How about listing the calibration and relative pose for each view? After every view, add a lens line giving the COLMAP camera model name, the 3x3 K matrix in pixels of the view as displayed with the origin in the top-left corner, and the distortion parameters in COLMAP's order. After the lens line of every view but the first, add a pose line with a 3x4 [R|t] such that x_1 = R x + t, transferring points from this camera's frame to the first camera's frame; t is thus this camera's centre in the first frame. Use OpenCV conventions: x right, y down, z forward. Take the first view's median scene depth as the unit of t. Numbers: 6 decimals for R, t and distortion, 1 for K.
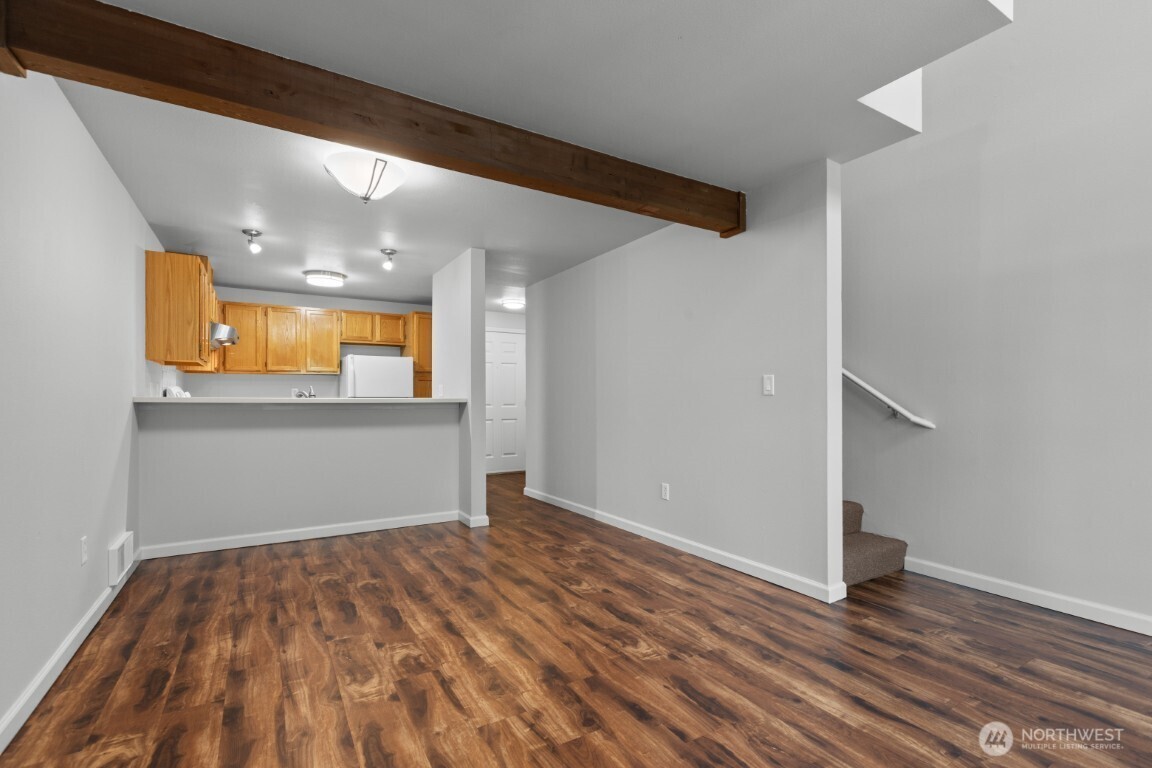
lens RADIAL K [[518.9, 0, 572.5], [0, 518.9, 399.7], [0, 0, 1]] dist [0.000876, 0.000097]
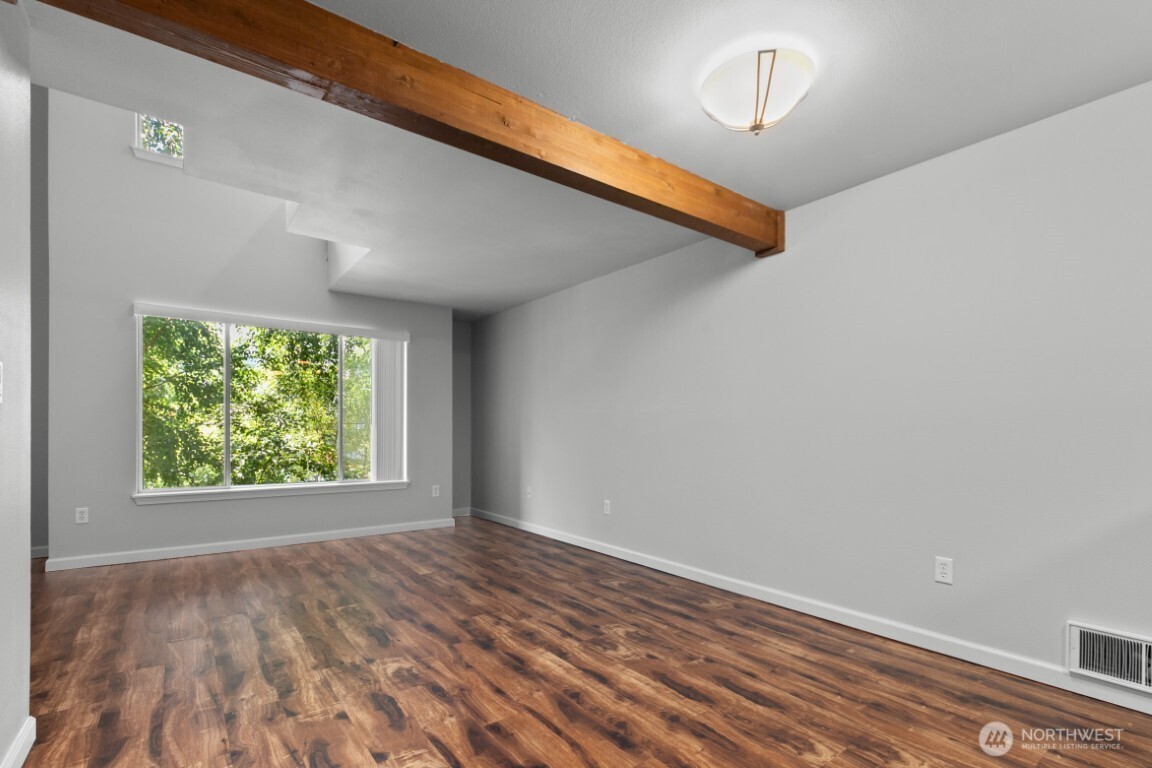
lens RADIAL K [[534.9, 0, 581.4], [0, 534.9, 435.1], [0, 0, 1]] dist [0.000982, -0.000778]
pose [[-0.994286, -0.004551, -0.106653, -0.095848], [-0.005639, 0.999935, 0.009901, 0.012728], [0.106601, 0.010446, -0.994247, 1.730171]]
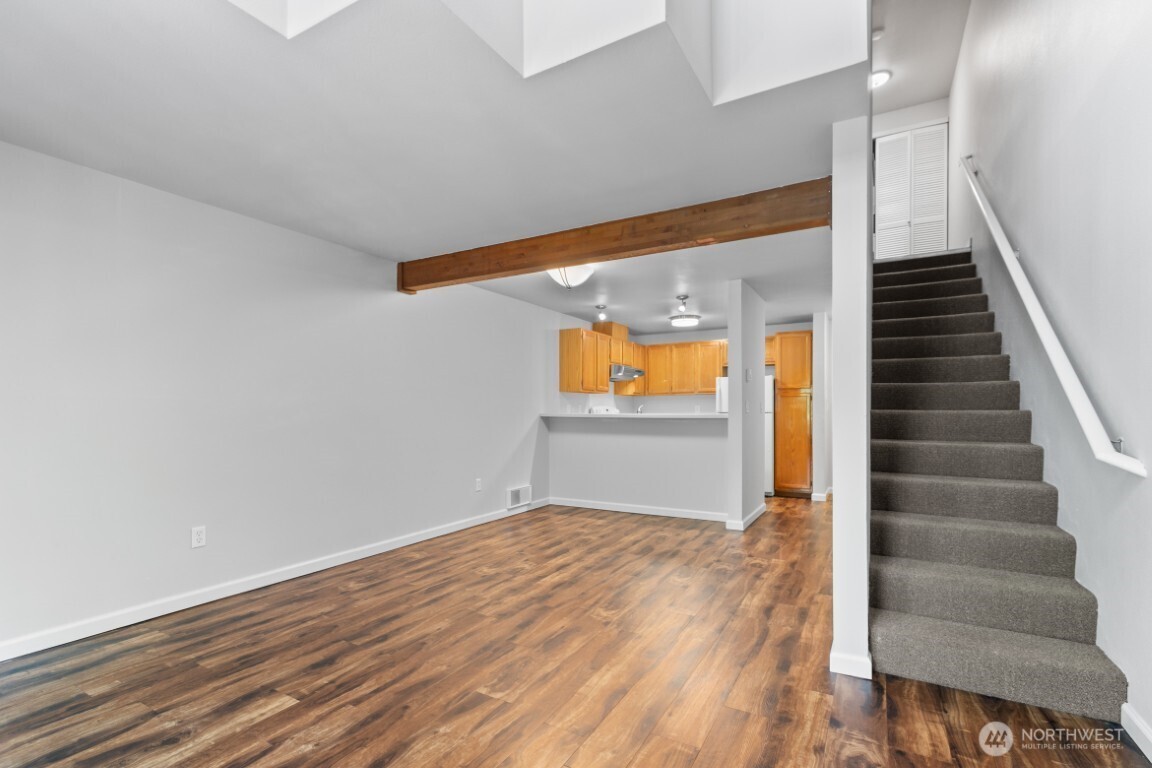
lens RADIAL K [[523.2, 0, 578.6], [0, 523.2, 414.4], [0, 0, 1]] dist [-0.000315, -0.000063]
pose [[0.490599, 0.004620, -0.871373, 1.024271], [0.000644, 0.999984, 0.005664, -0.016087], [0.871385, -0.003340, 0.490588, 0.256137]]
